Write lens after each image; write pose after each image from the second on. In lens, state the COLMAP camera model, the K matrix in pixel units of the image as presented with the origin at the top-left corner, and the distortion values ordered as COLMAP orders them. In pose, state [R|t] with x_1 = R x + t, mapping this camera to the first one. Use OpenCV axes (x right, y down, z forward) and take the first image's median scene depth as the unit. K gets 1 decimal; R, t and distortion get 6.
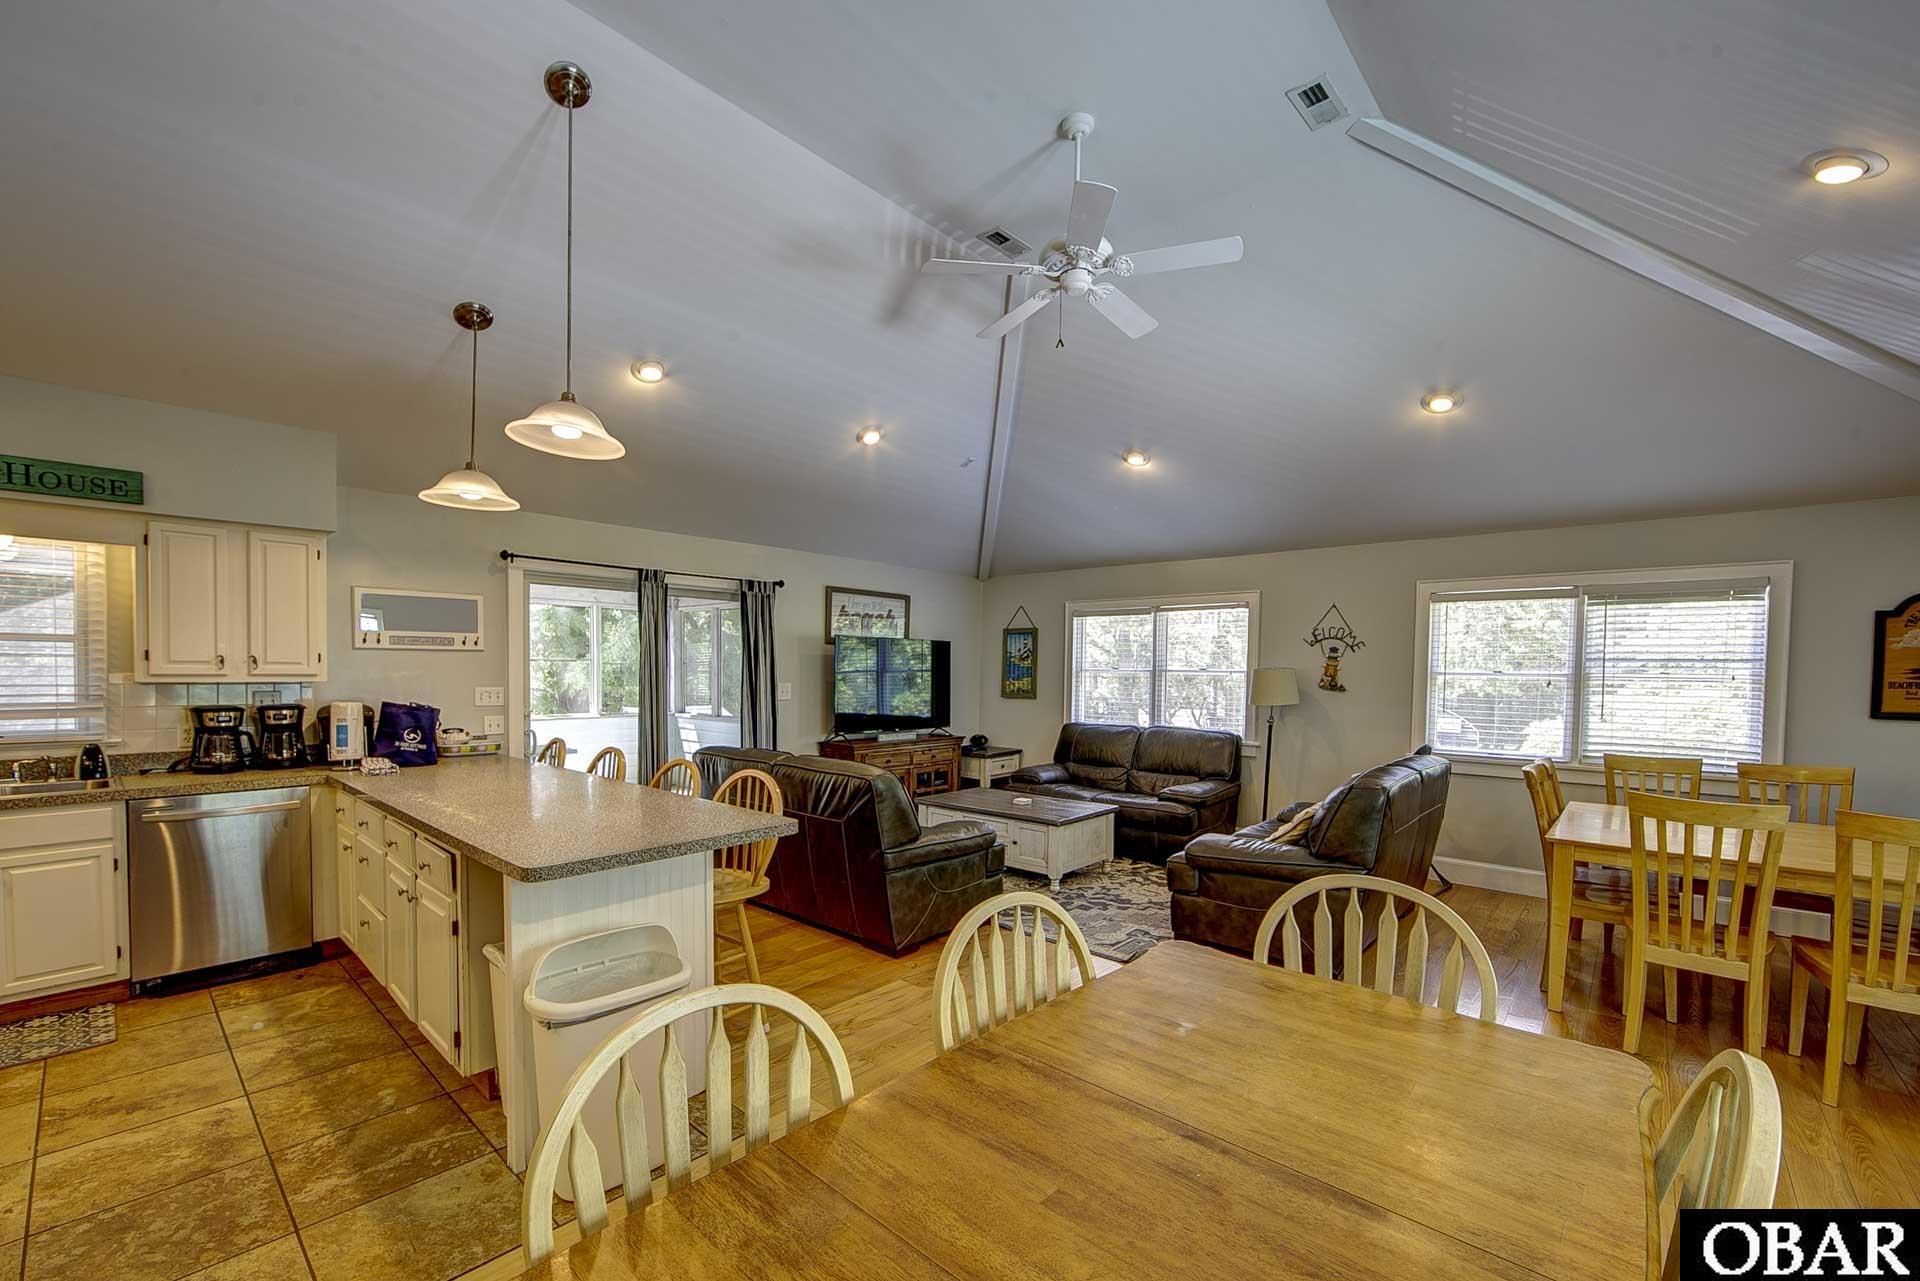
lens RADIAL K [[780.0, 0, 948.1], [0, 780.0, 688.3], [0, 0, 1]] dist [-0.010389, 0.000579]
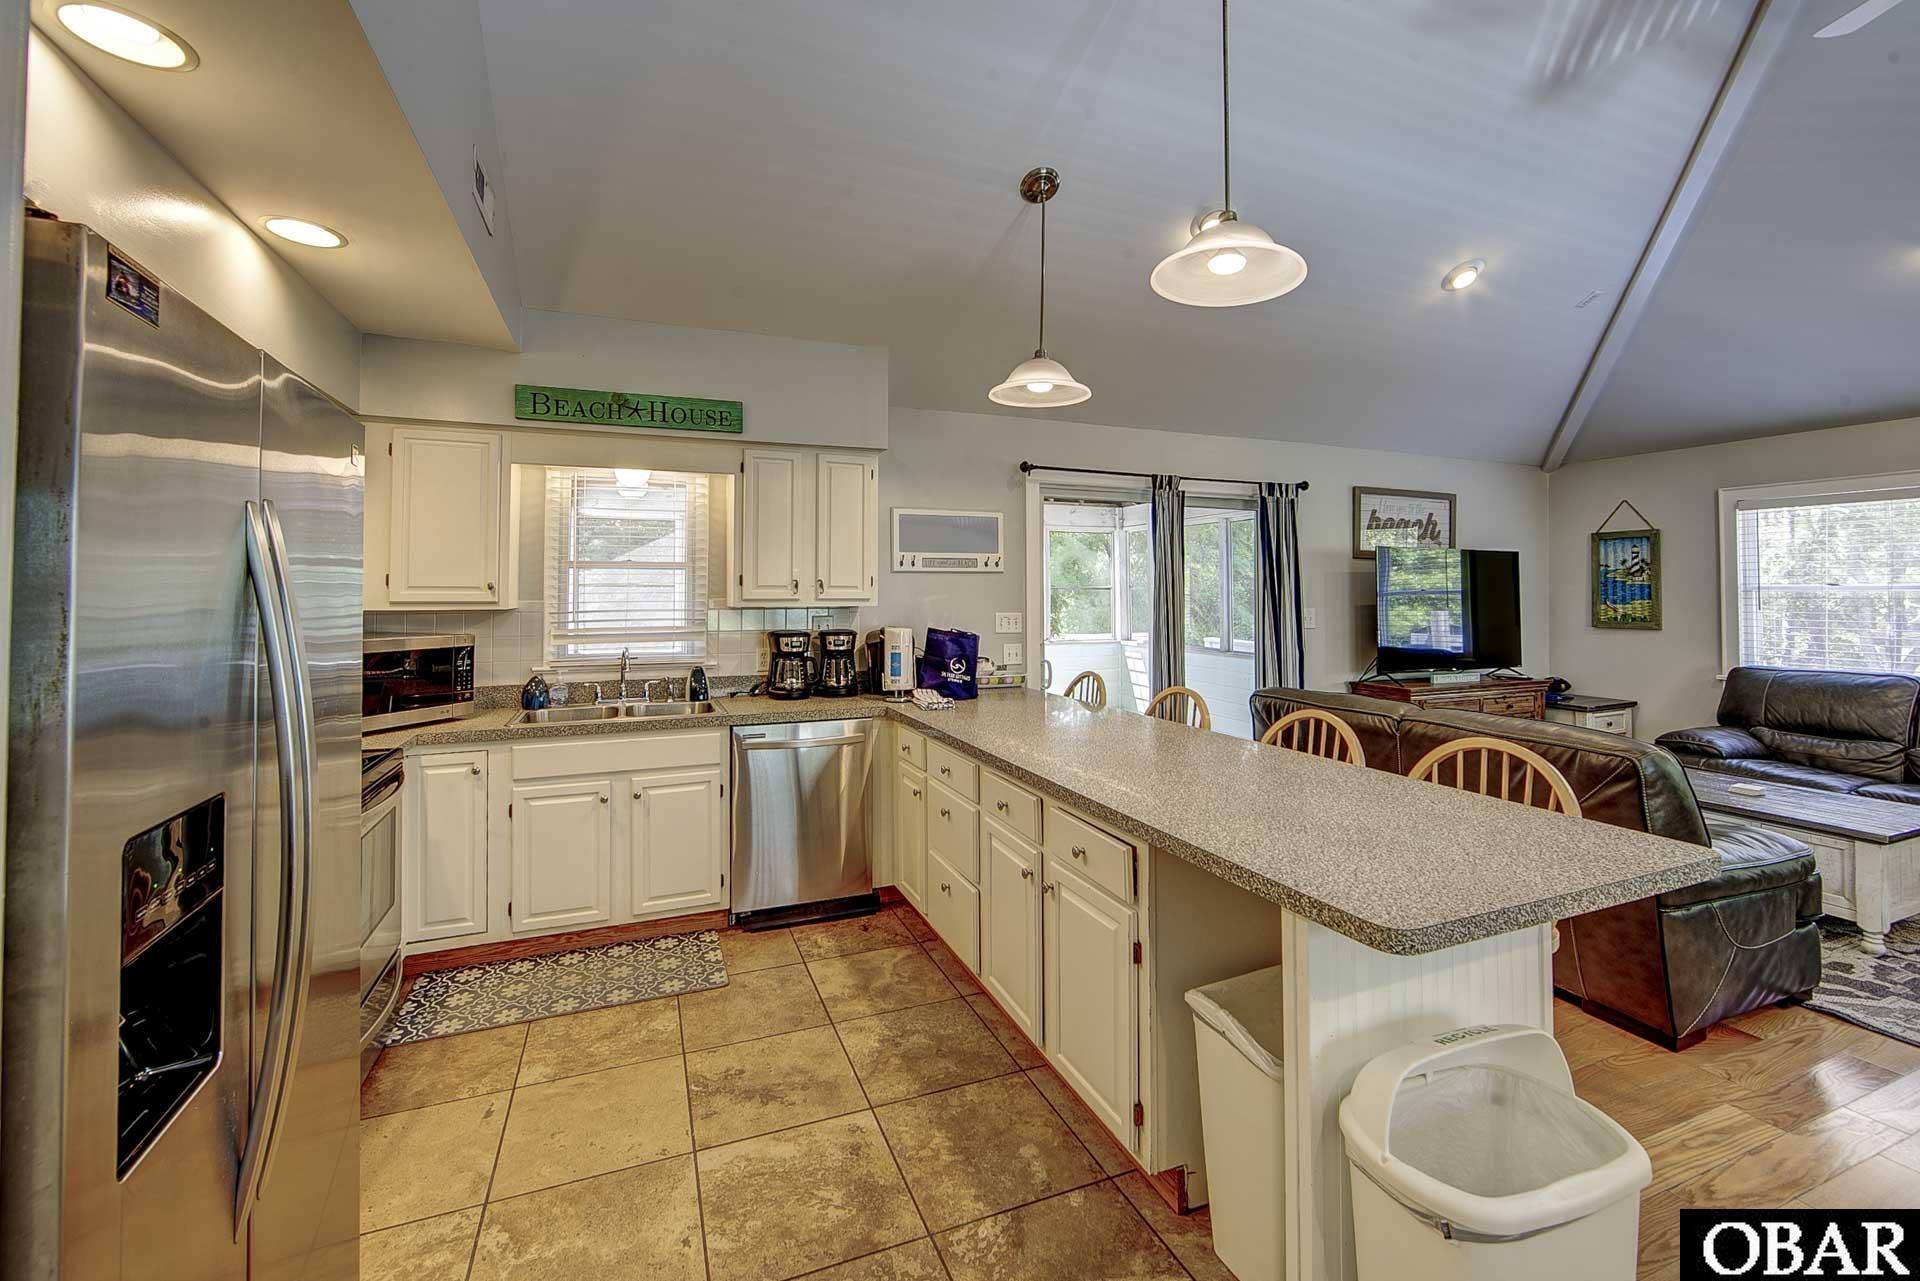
lens RADIAL K [[790.3, 0, 954.7], [0, 790.3, 572.3], [0, 0, 1]] dist [-0.011319, 0.000056]
pose [[0.899192, -0.020067, -0.437094, -0.279952], [-0.002747, 0.998669, -0.051501, -0.000526], [0.437545, 0.047510, 0.897940, 0.160081]]
